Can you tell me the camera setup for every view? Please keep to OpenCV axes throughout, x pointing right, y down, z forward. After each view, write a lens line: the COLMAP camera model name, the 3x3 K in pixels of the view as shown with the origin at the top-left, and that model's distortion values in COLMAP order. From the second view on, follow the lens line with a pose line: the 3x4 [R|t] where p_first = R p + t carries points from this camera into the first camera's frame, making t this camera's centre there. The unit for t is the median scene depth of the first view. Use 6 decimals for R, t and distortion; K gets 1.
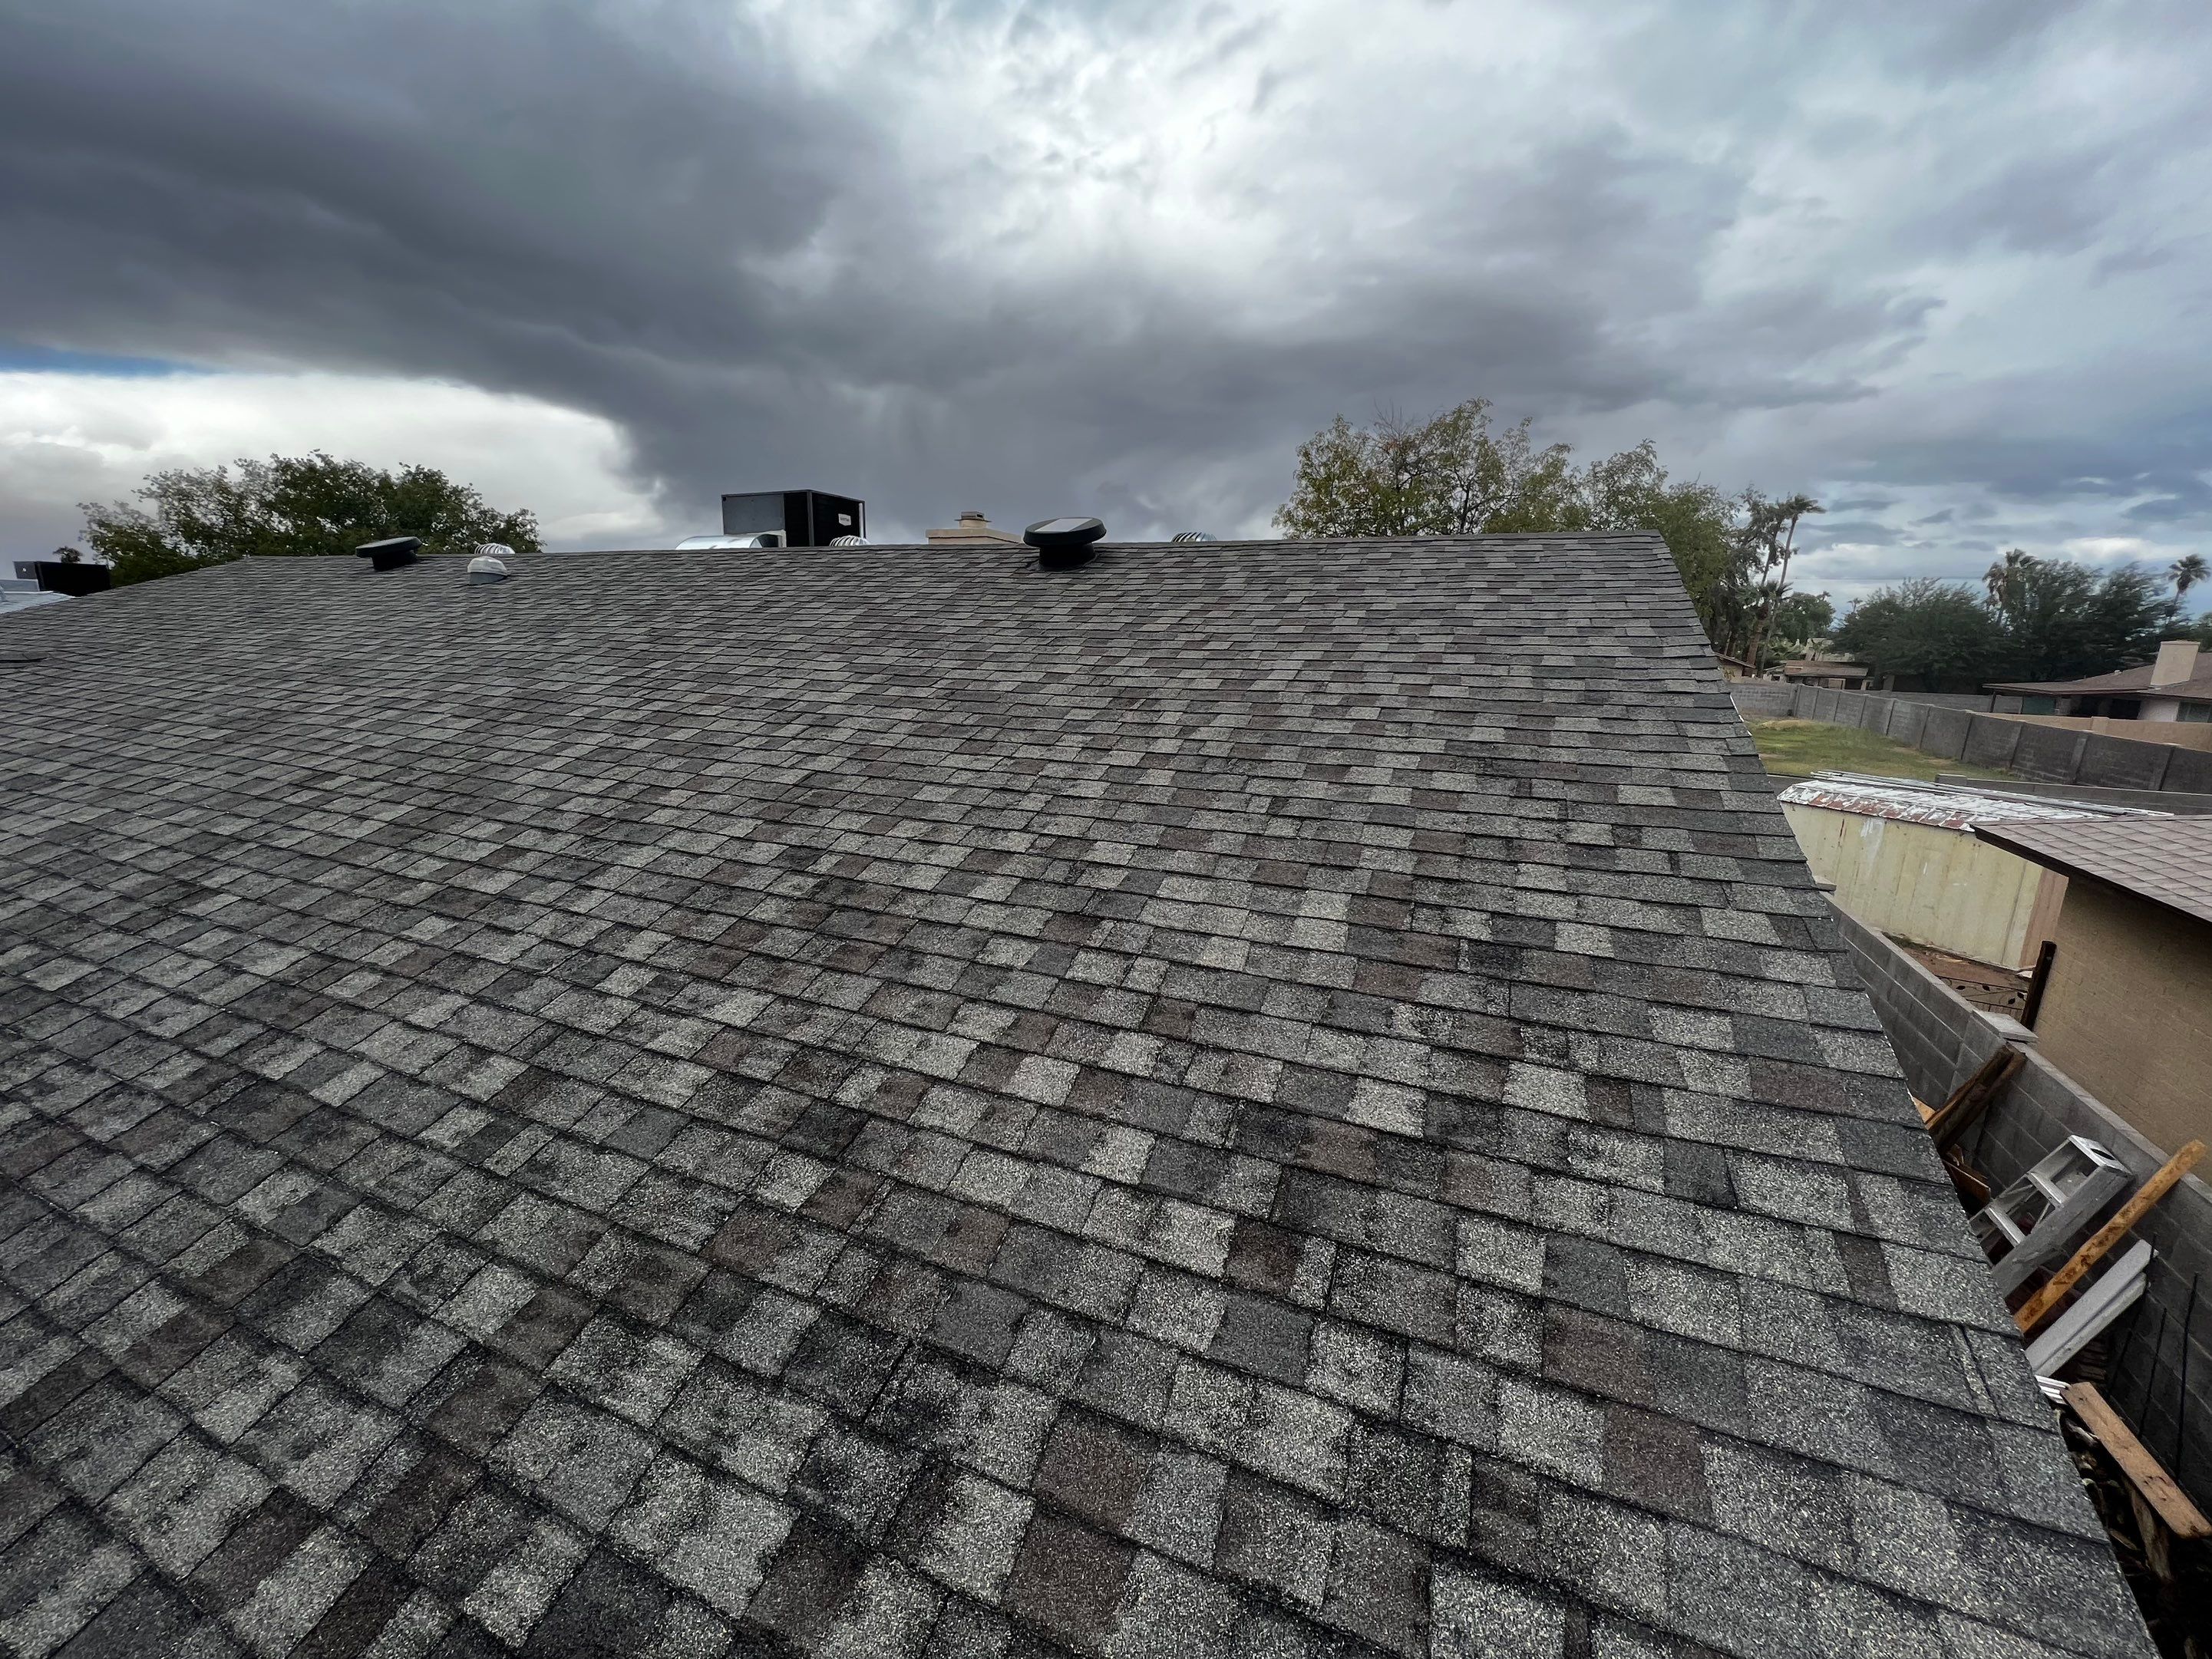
lens RADIAL K [[877.2, 0, 1103.1], [0, 877.2, 837.1], [0, 0, 1]] dist [-0.002696, 0.000630]
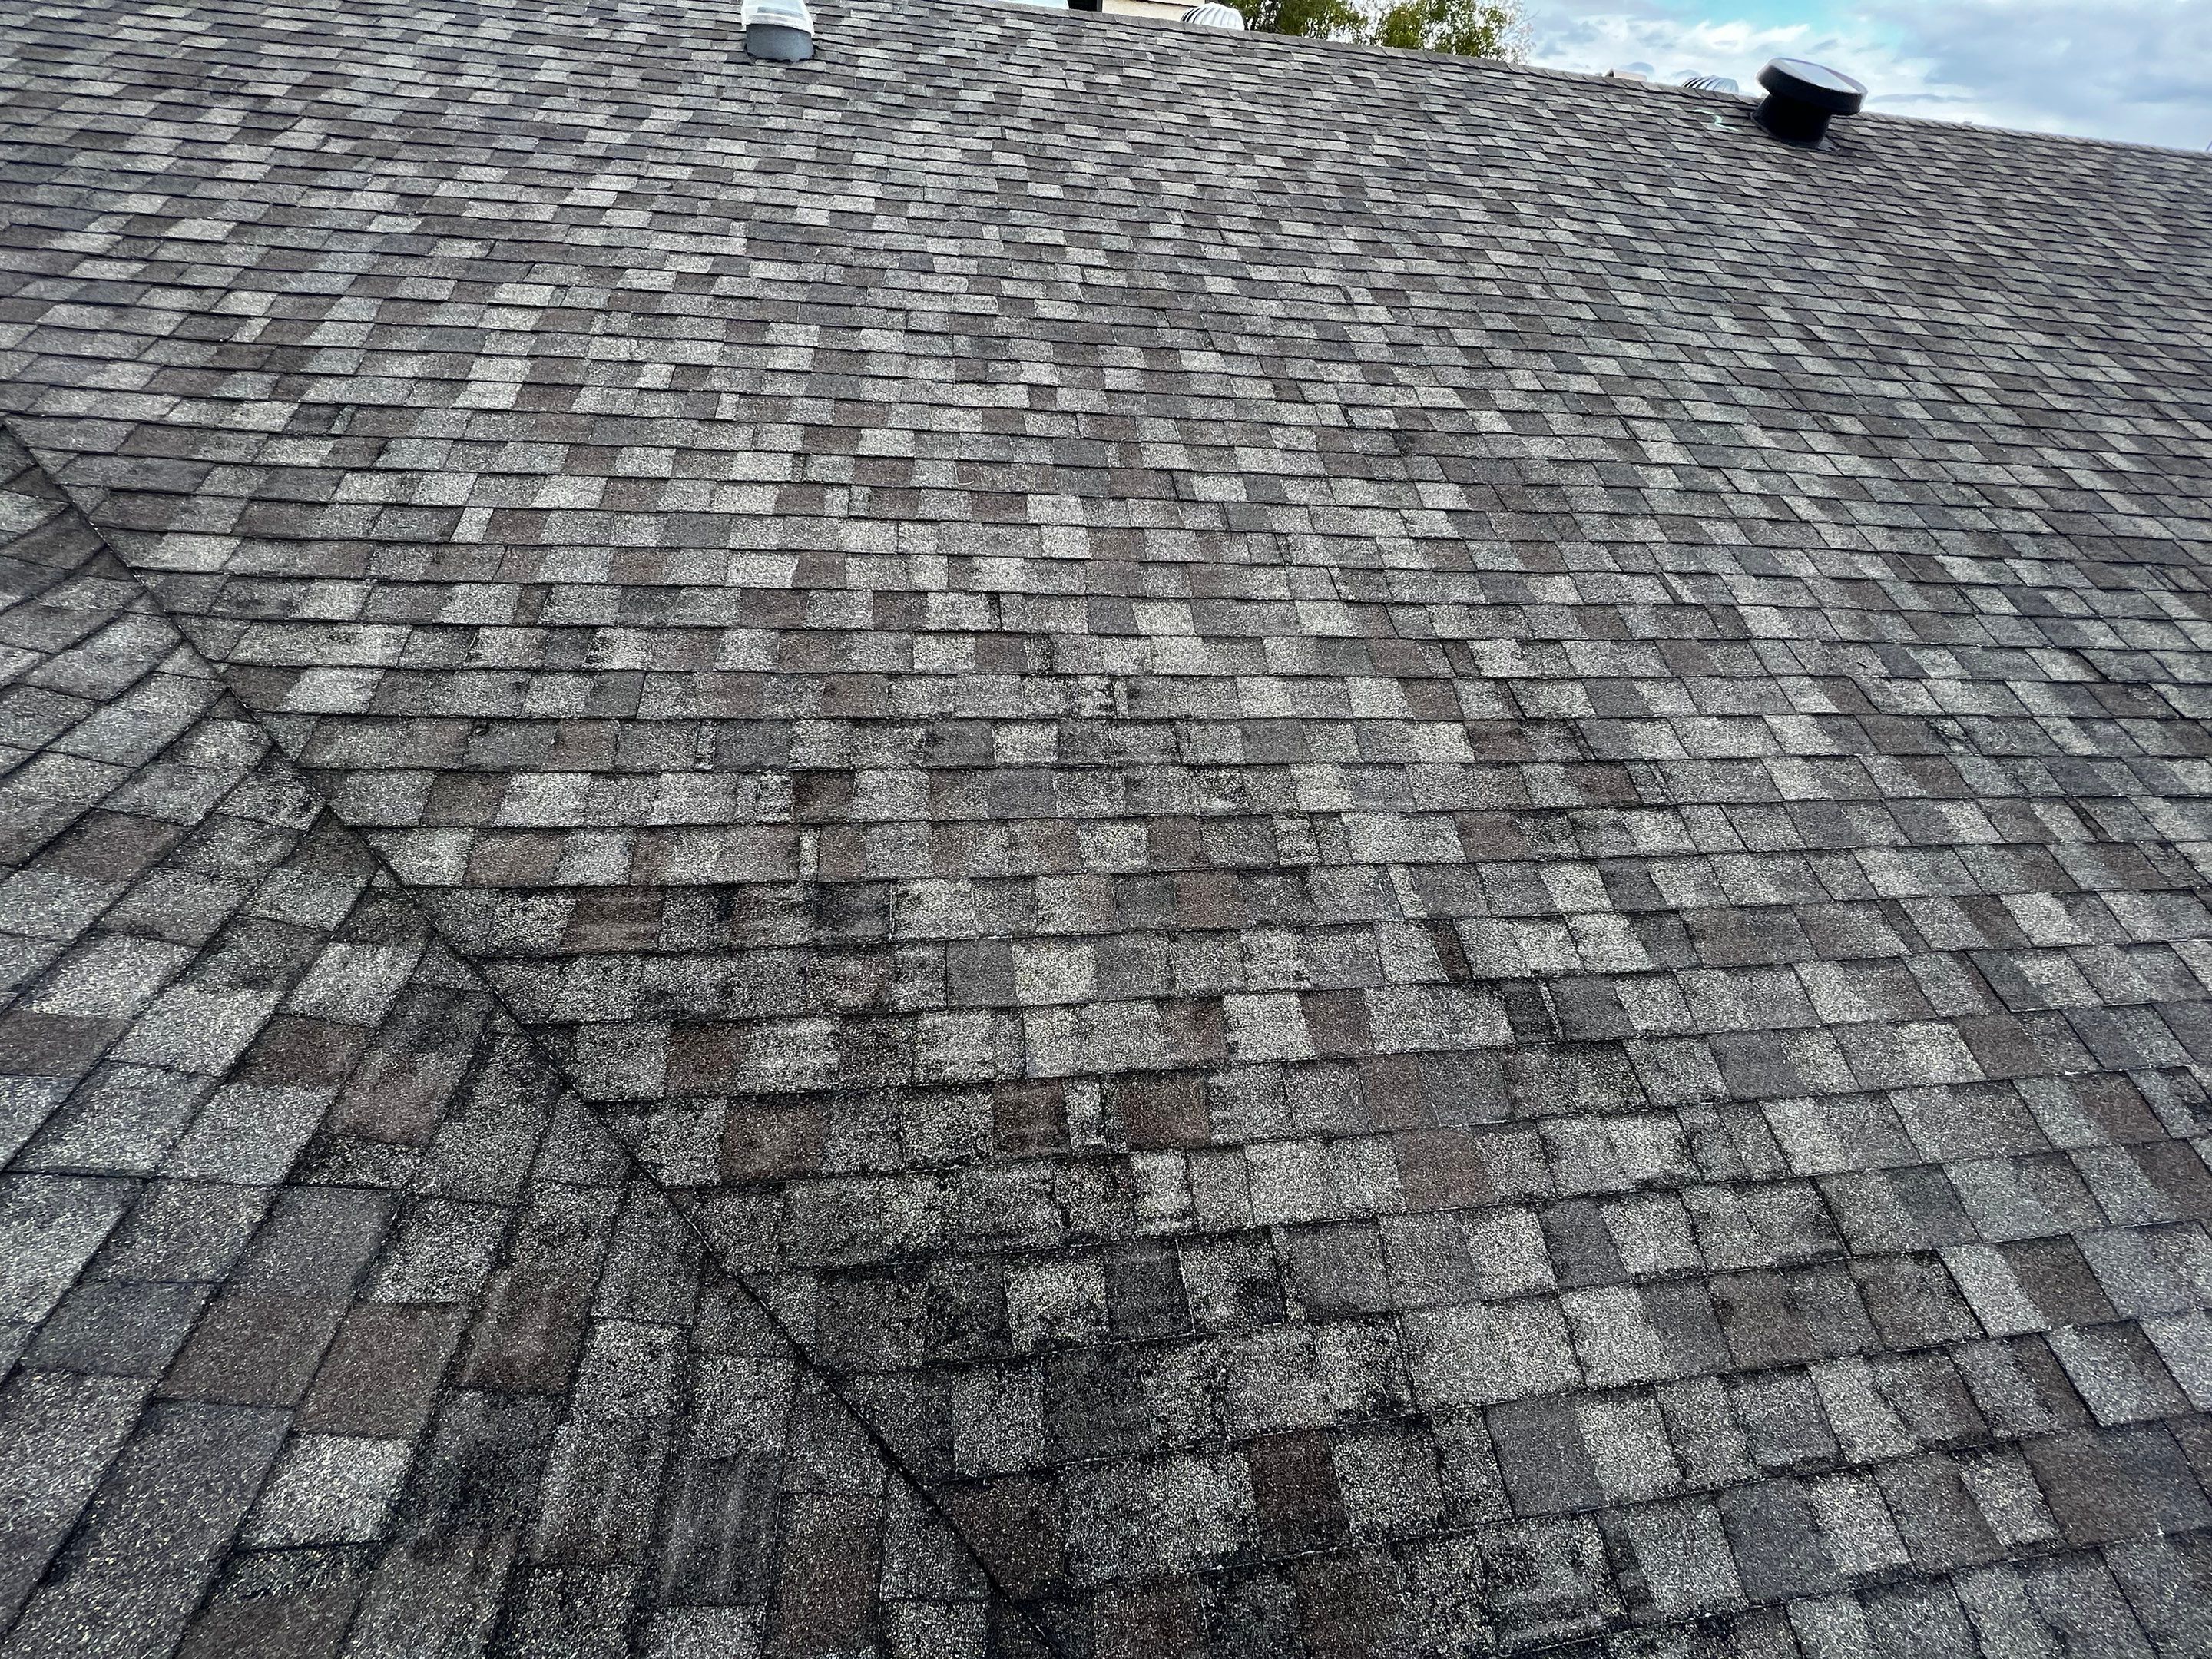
lens RADIAL K [[881.1, 0, 1119.6], [0, 881.1, 834.8], [0, 0, 1]] dist [-0.000240, 0.000353]
pose [[0.846941, -0.287435, 0.447295, -3.132683], [0.062447, 0.889228, 0.453182, -0.401680], [-0.528007, -0.355886, 0.771073, 1.306184]]
